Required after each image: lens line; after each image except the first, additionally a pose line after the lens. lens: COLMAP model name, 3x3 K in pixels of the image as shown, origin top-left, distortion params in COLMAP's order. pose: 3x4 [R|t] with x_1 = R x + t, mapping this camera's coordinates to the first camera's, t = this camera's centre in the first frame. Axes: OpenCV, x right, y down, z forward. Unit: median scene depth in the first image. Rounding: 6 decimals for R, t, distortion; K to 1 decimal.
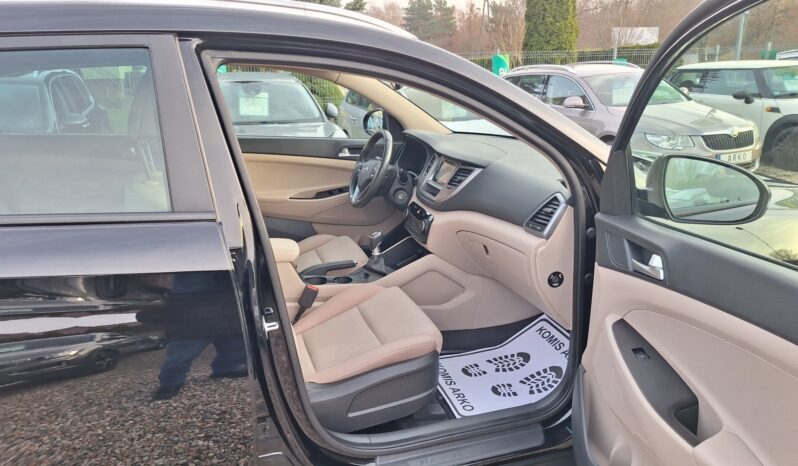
lens RADIAL K [[584.6, 0, 398.6], [0, 584.6, 233.4], [0, 0, 1]] dist [0.072876, -0.059974]
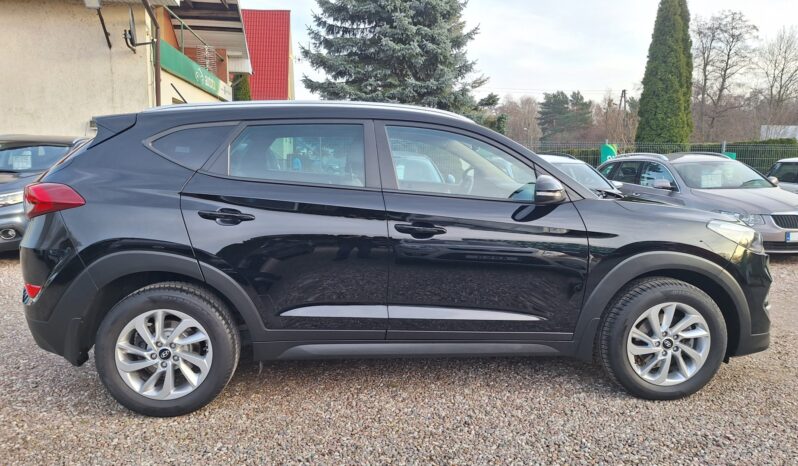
lens RADIAL K [[584.6, 0, 400.2], [0, 584.6, 234.7], [0, 0, 1]] dist [0.072876, -0.059974]
pose [[0.975181, 0.061850, -0.212593, 0.029247], [-0.091291, 0.987092, -0.131584, 0.046434], [0.201711, 0.147726, 0.968240, -0.131661]]
